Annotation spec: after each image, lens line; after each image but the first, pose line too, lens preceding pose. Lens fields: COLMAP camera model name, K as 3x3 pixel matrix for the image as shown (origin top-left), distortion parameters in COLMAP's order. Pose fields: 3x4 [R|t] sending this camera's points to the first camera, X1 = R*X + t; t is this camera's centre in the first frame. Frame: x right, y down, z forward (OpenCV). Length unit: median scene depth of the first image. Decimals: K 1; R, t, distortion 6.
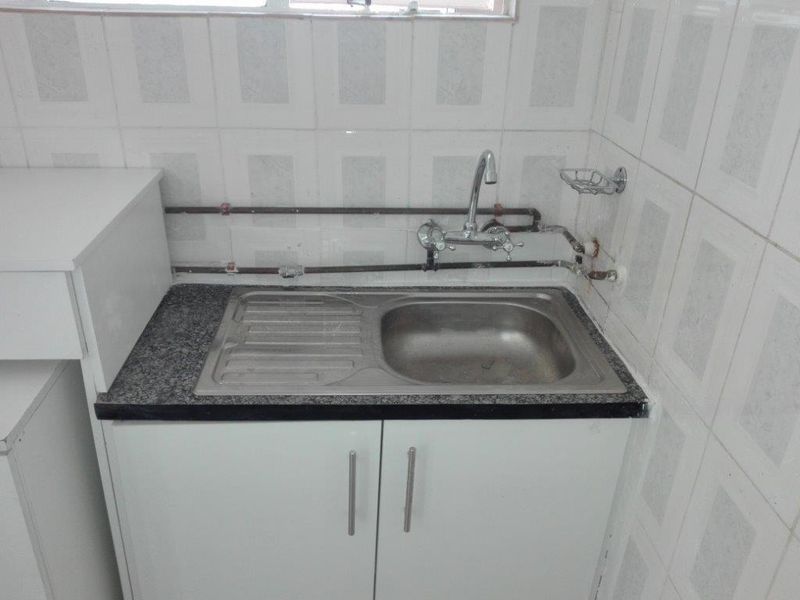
lens RADIAL K [[673.9, 0, 399.7], [0, 673.9, 303.8], [0, 0, 1]] dist [-0.003142, -0.002562]
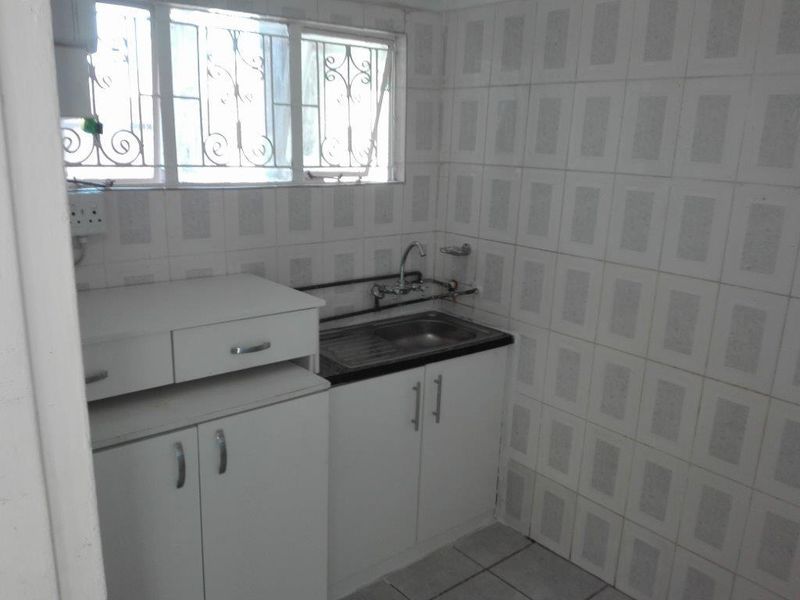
lens RADIAL K [[673.9, 0, 399.2], [0, 673.9, 299.0], [0, 0, 1]] dist [-0.003142, -0.002562]
pose [[0.814248, -0.137763, 0.563934, -1.007766], [0.246761, 0.961440, -0.121421, 0.168699], [-0.525461, 0.238023, 0.816845, -0.586725]]
